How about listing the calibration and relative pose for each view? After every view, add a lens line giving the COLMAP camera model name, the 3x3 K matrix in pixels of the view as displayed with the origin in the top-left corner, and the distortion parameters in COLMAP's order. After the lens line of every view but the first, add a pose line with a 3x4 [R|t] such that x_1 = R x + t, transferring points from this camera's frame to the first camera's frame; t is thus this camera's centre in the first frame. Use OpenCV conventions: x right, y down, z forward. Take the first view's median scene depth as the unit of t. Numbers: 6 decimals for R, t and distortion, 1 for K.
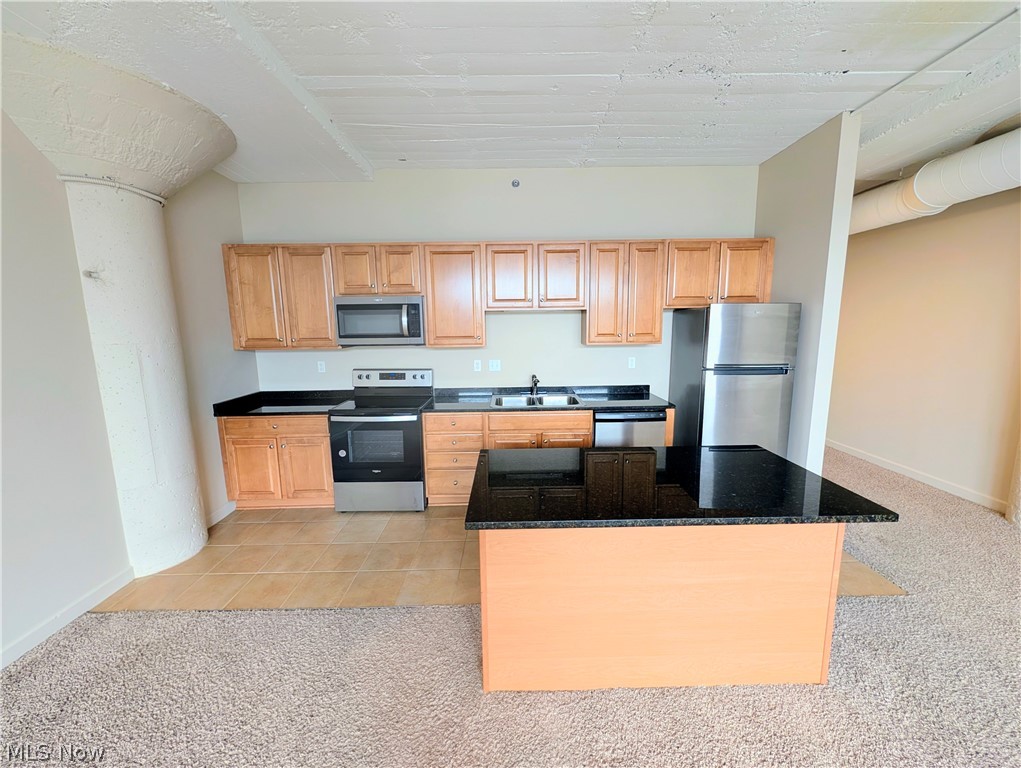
lens RADIAL K [[389.2, 0, 517.0], [0, 389.2, 377.9], [0, 0, 1]] dist [-0.009943, 0.000815]
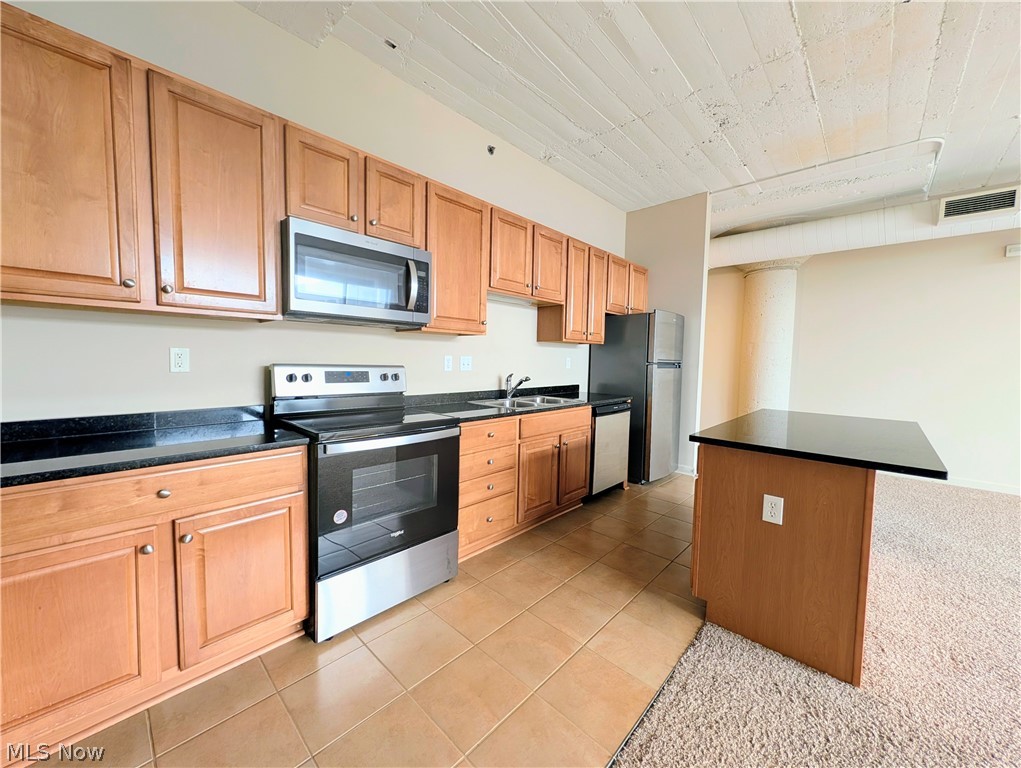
lens RADIAL K [[389.2, 0, 511.7], [0, 389.2, 379.6], [0, 0, 1]] dist [-0.009943, 0.000815]
pose [[0.698493, -0.013097, 0.715497, -0.629626], [0.069714, 0.996322, -0.049819, 0.052355], [-0.712213, 0.084679, 0.696837, 0.445497]]
